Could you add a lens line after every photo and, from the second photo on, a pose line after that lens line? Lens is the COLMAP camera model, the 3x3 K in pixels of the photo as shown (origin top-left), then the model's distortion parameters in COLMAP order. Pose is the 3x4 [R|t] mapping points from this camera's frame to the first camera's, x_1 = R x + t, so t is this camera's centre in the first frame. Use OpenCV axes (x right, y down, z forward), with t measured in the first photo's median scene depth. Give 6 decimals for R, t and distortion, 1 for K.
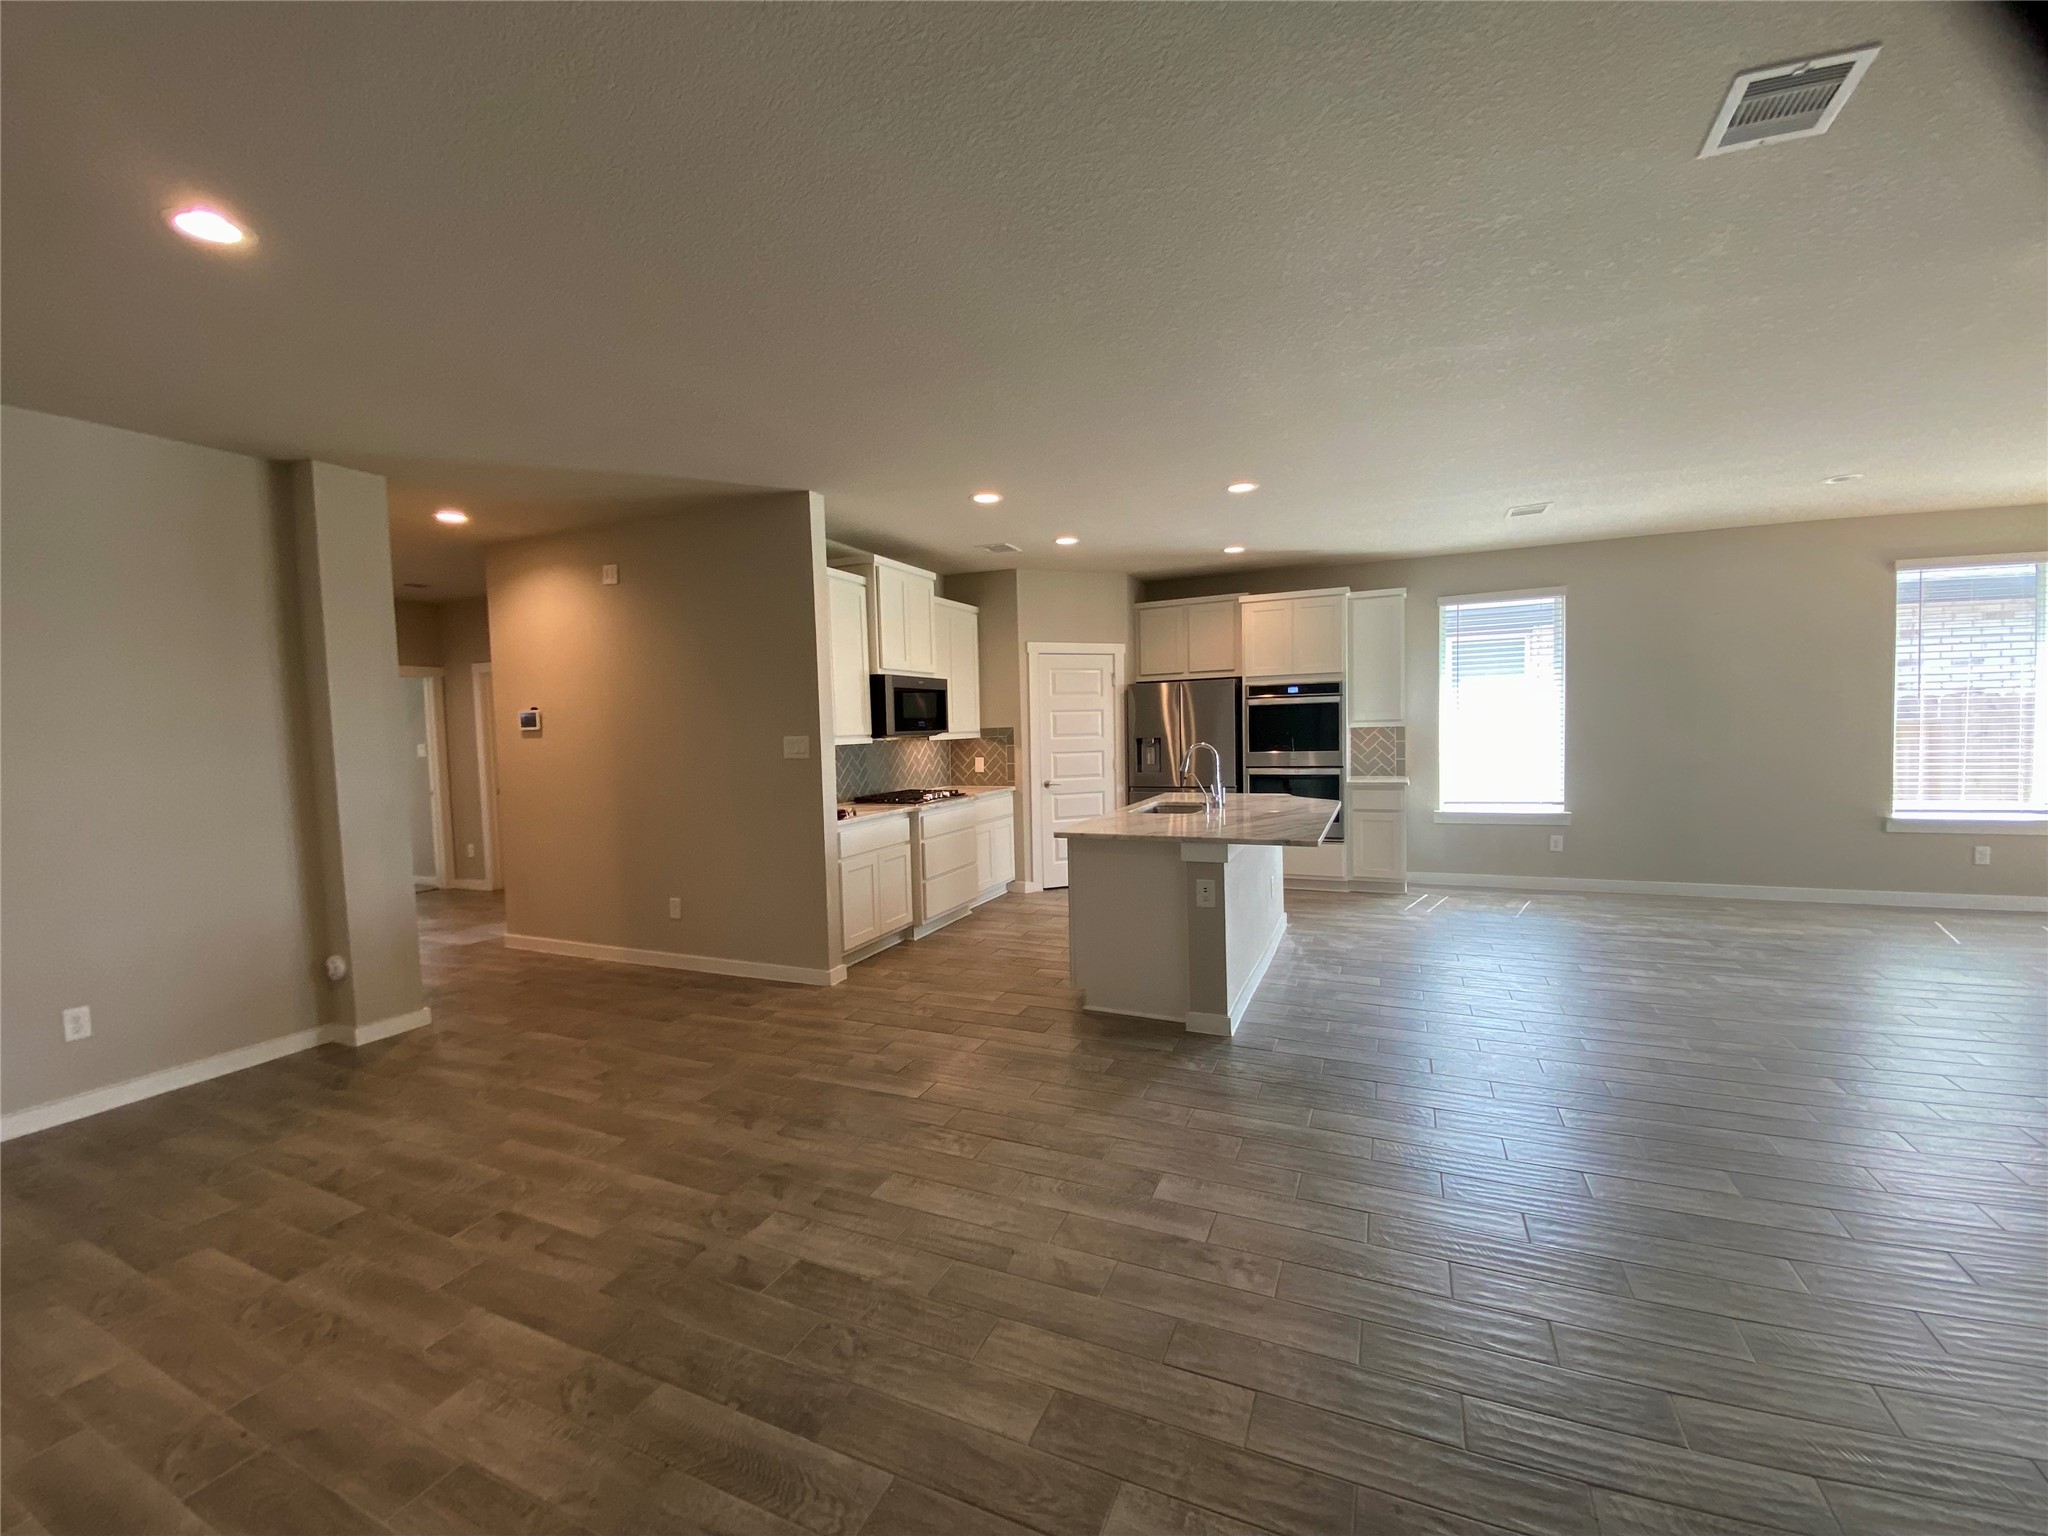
lens RADIAL K [[824.4, 0, 1024.0], [0, 824.4, 768.0], [0, 0, 1]] dist [0.045072, -0.036199]
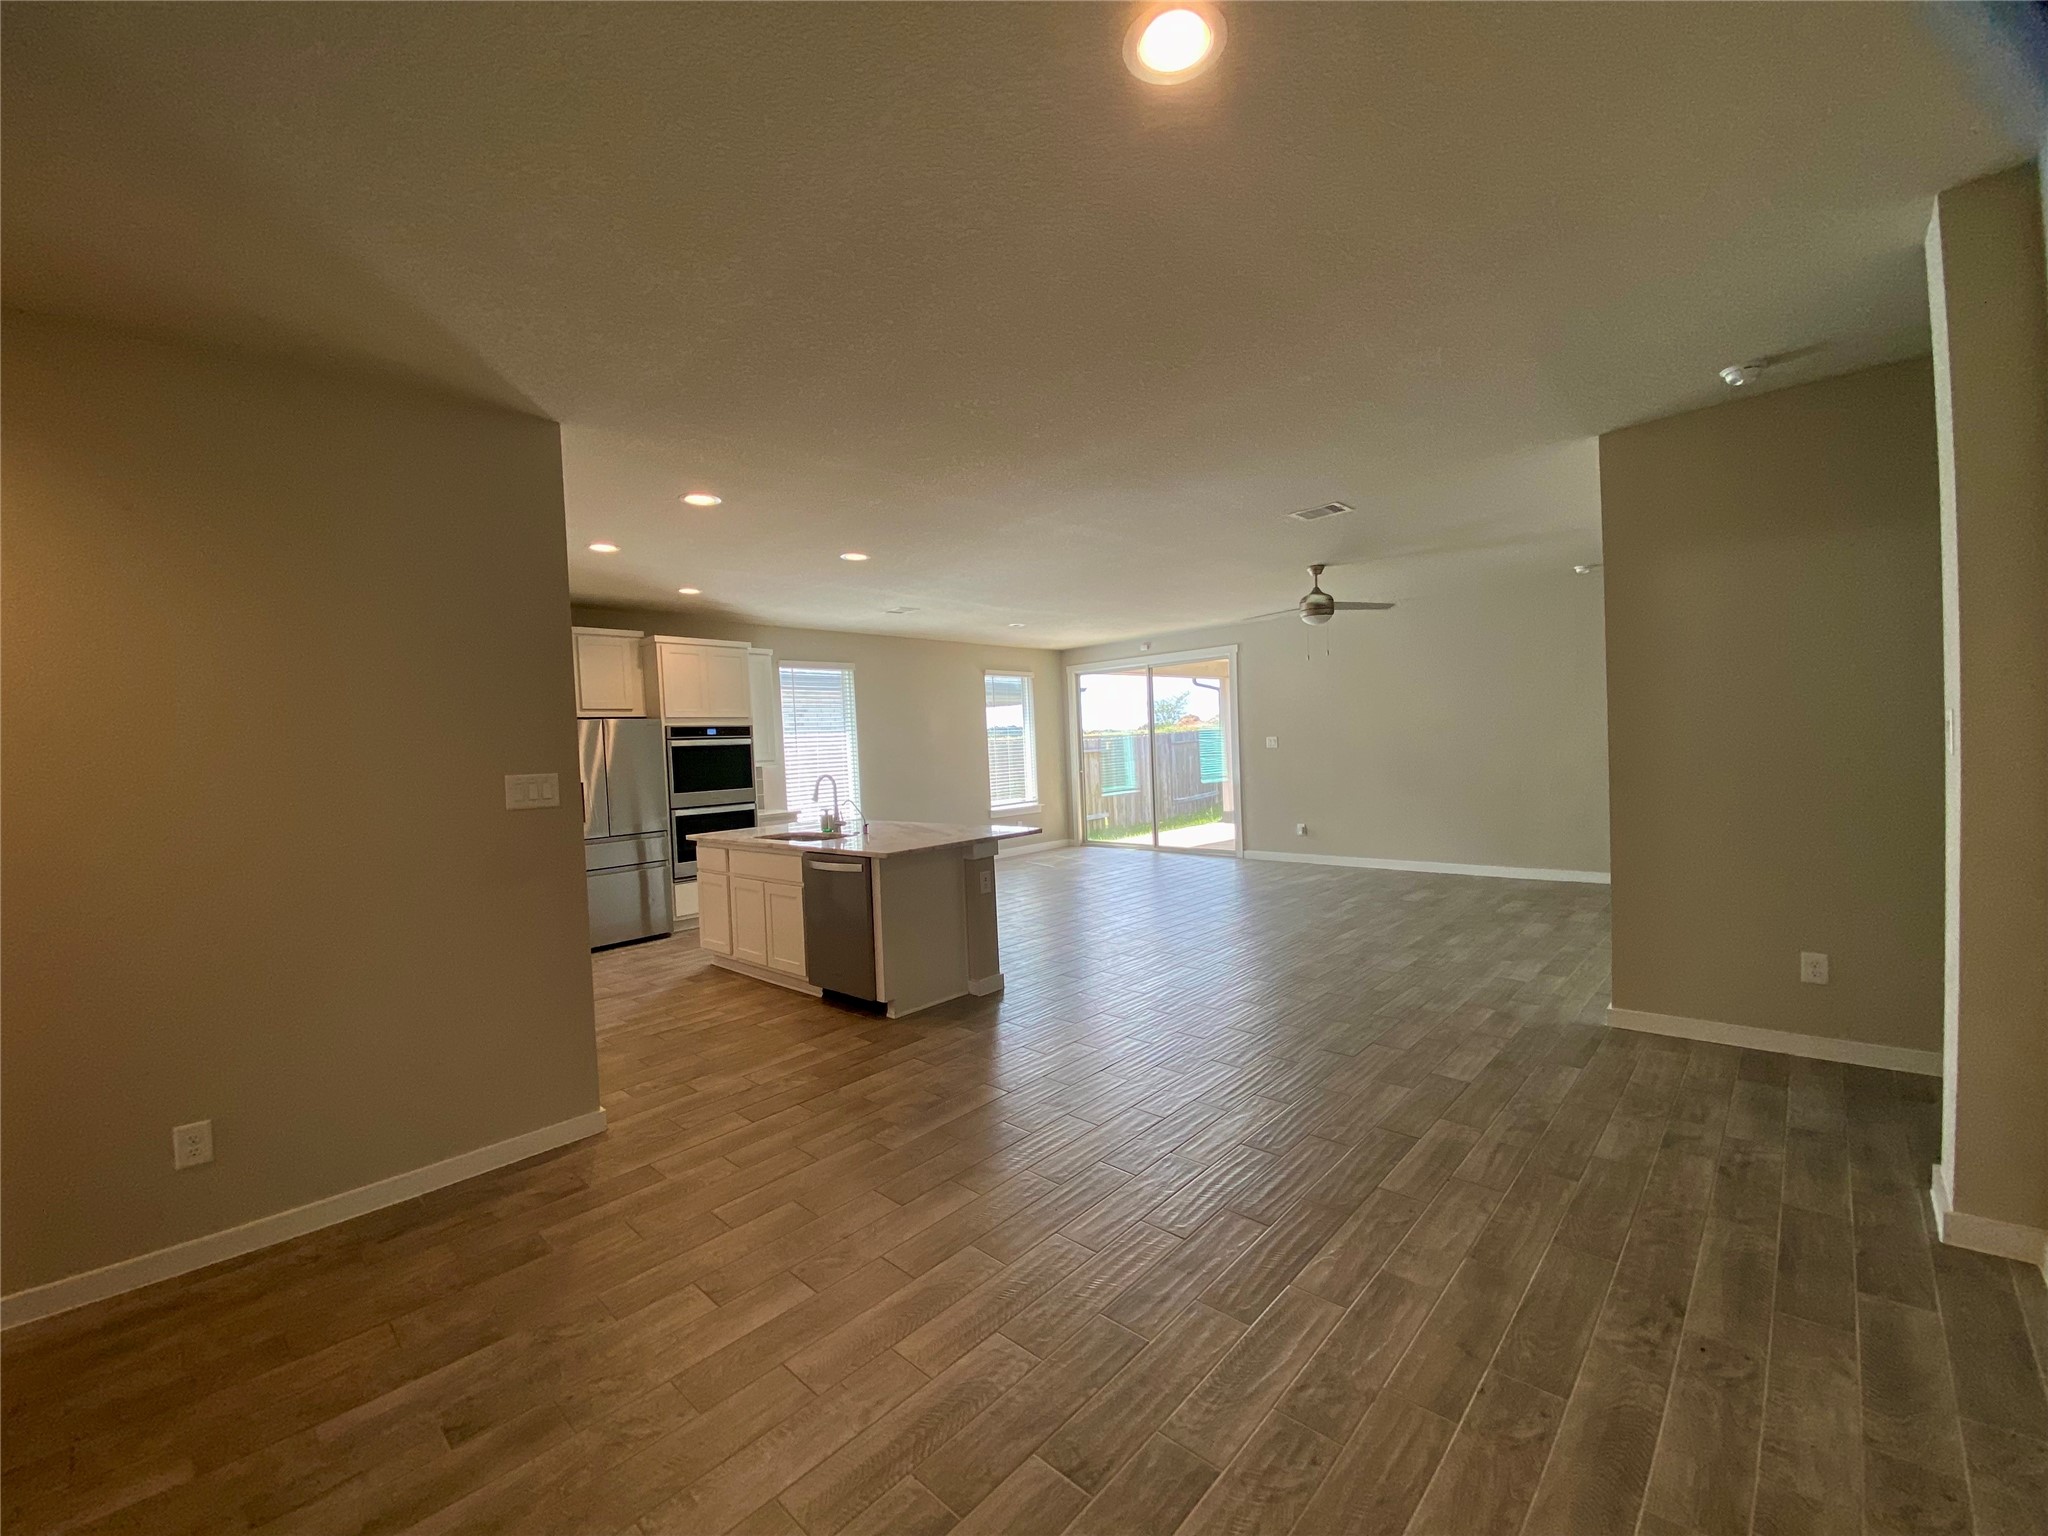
lens RADIAL K [[824.4, 0, 1024.0], [0, 824.4, 768.0], [0, 0, 1]] dist [0.045072, -0.036199]
pose [[0.332634, -0.013451, 0.942960, -0.623845], [0.082873, 0.996447, -0.015019, -0.000273], [-0.939408, 0.083142, 0.332567, 0.329518]]
